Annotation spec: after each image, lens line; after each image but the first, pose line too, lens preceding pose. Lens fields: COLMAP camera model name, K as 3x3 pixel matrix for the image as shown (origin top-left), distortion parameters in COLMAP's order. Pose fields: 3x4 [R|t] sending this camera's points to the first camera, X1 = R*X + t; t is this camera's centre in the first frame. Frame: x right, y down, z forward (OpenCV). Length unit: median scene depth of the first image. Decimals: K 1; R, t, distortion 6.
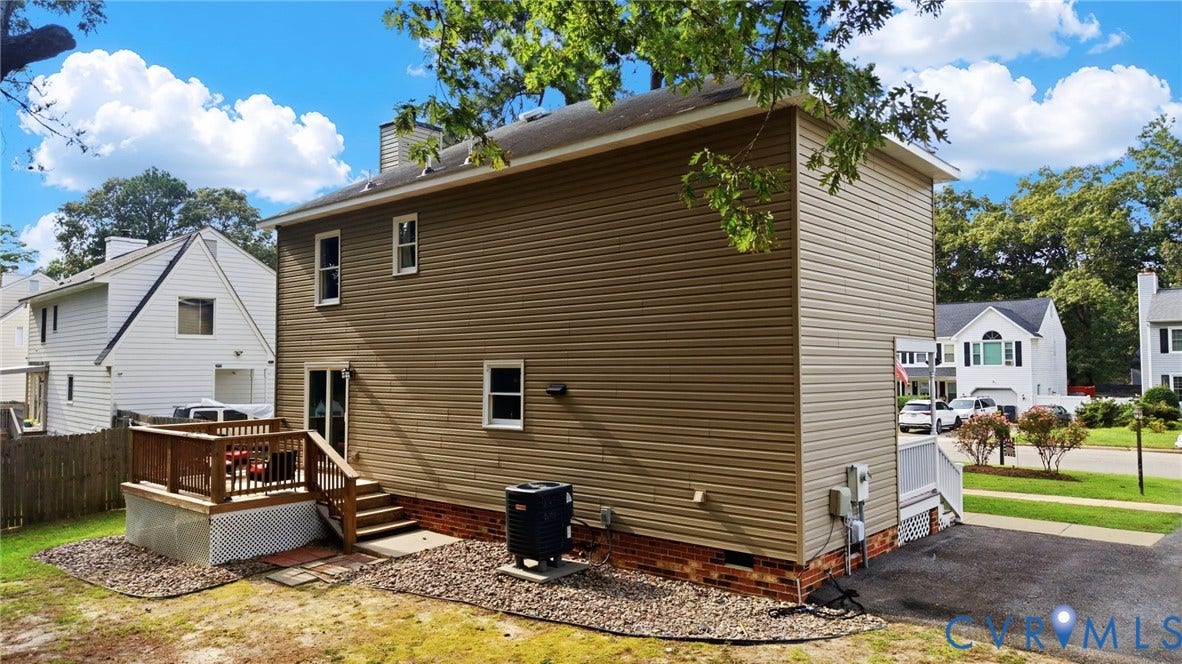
lens RADIAL K [[798.1, 0, 591.0], [0, 798.1, 332.0], [0, 0, 1]] dist [0.006887, -0.000730]
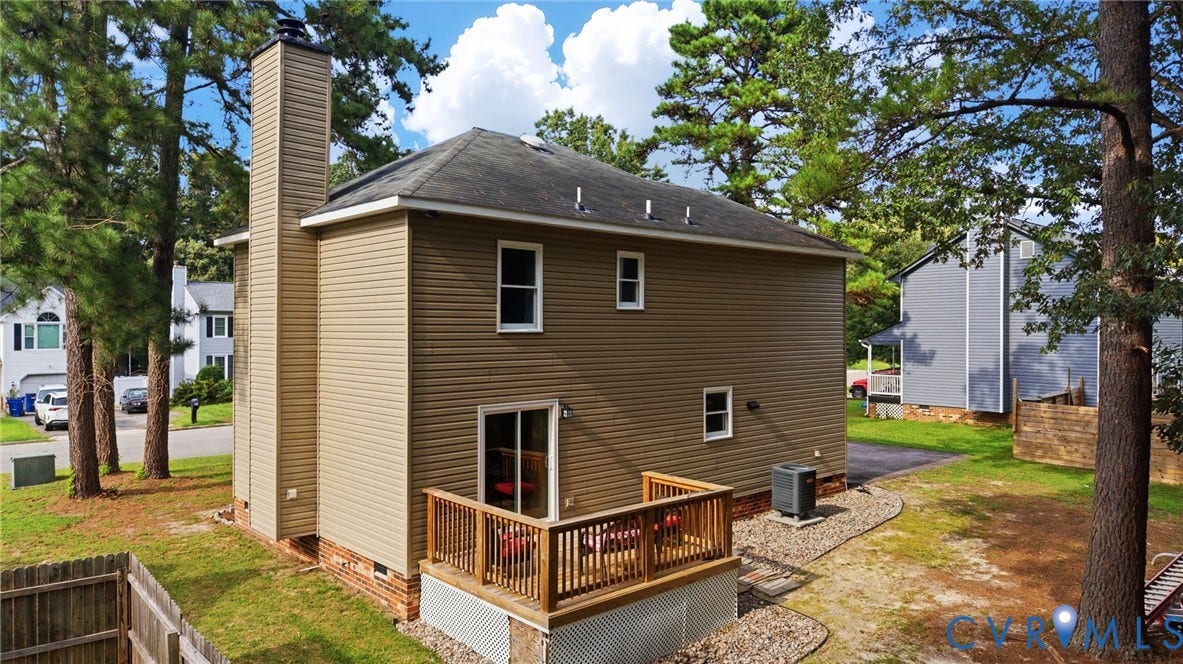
lens RADIAL K [[817.1, 0, 591.5], [0, 817.1, 332.0], [0, 0, 1]] dist [-0.002037, -0.000960]
pose [[0.122601, -0.001405, 0.992455, -1.295736], [-0.045008, 0.998962, 0.006974, -0.048147], [-0.991435, -0.045524, 0.122411, 0.926762]]
